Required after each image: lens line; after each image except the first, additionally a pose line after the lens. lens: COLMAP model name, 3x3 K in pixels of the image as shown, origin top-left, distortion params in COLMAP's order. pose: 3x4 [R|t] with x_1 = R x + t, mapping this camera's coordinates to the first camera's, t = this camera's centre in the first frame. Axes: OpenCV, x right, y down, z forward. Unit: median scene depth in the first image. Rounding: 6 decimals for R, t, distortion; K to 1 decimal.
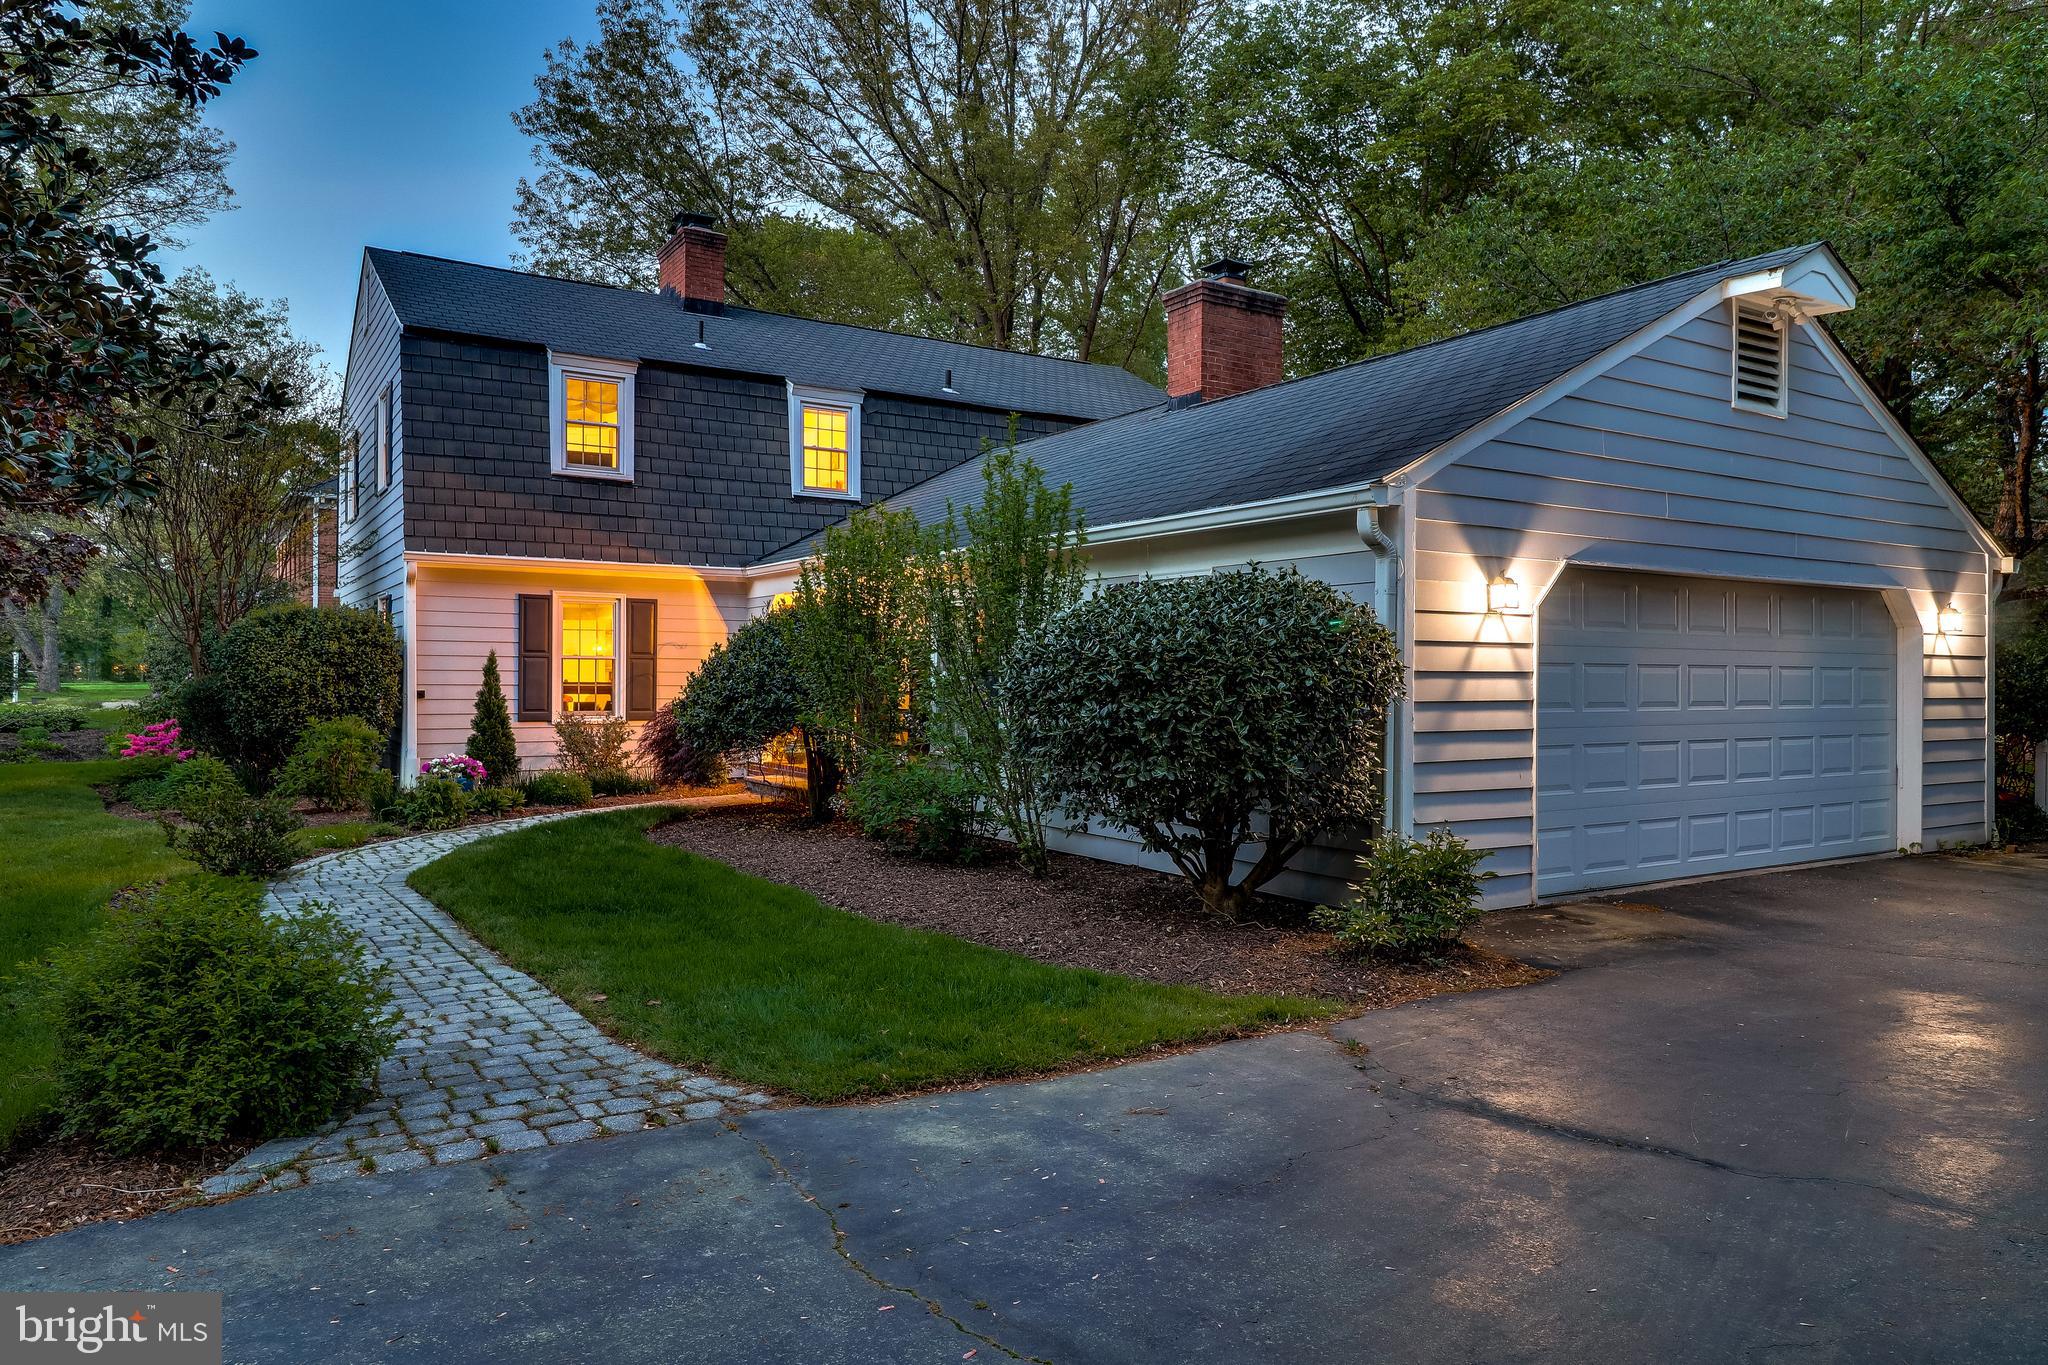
lens RADIAL K [[1305.5, 0, 1022.5], [0, 1305.5, 687.6], [0, 0, 1]] dist [0.005979, -0.004649]
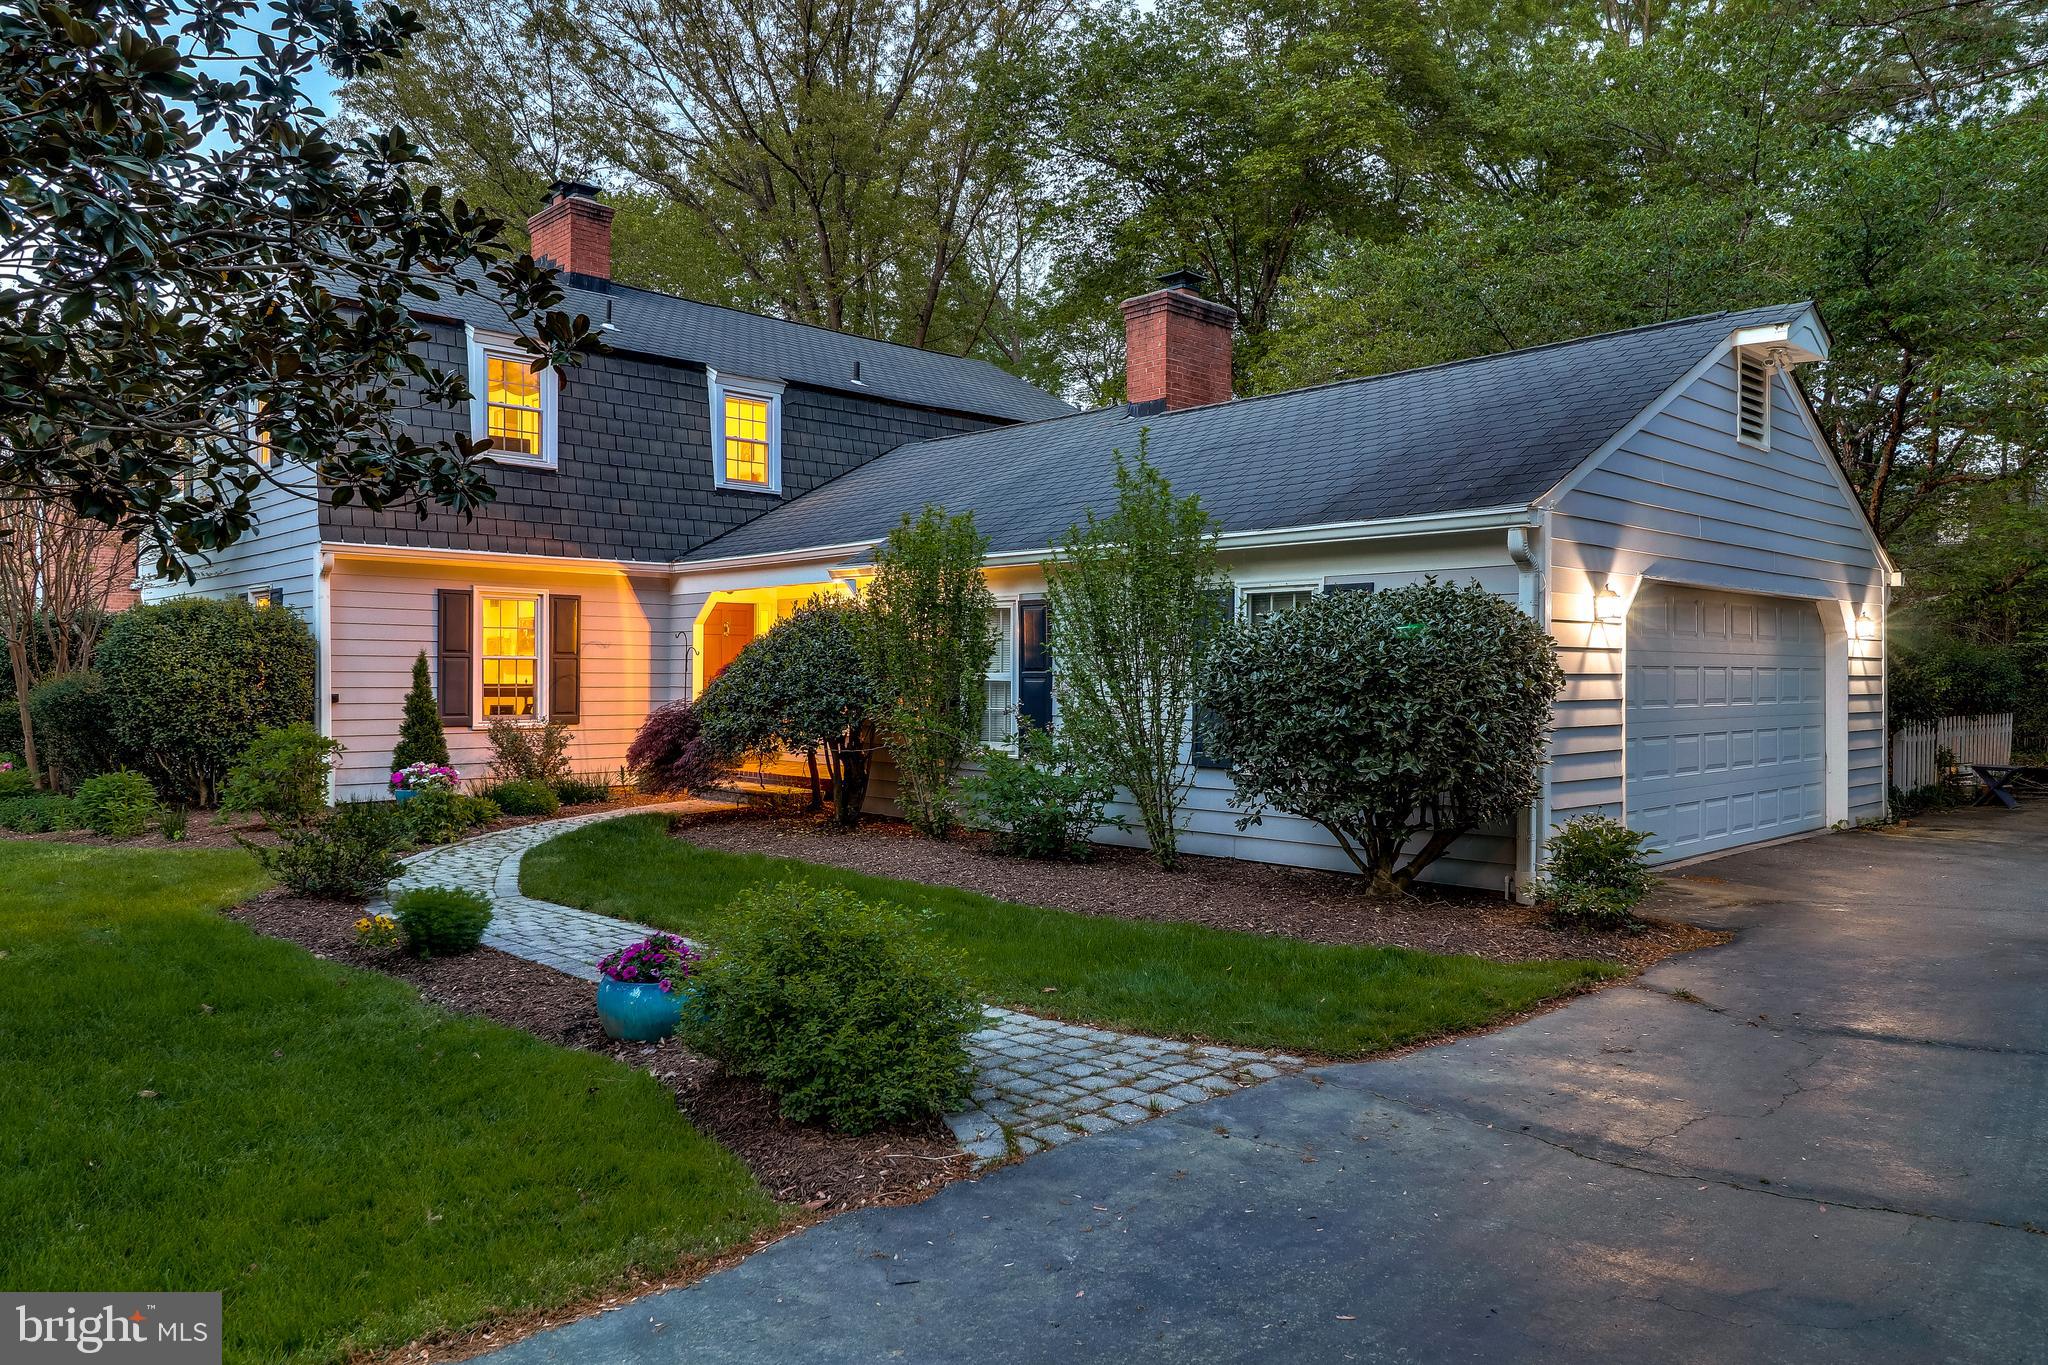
lens RADIAL K [[1367.2, 0, 1023.2], [0, 1367.2, 676.0], [0, 0, 1]] dist [0.005112, -0.000099]
pose [[0.980978, -0.002700, 0.194098, -0.258296], [0.004013, 0.999972, -0.006370, -0.003492], [-0.194076, 0.007028, 0.980961, -0.044314]]
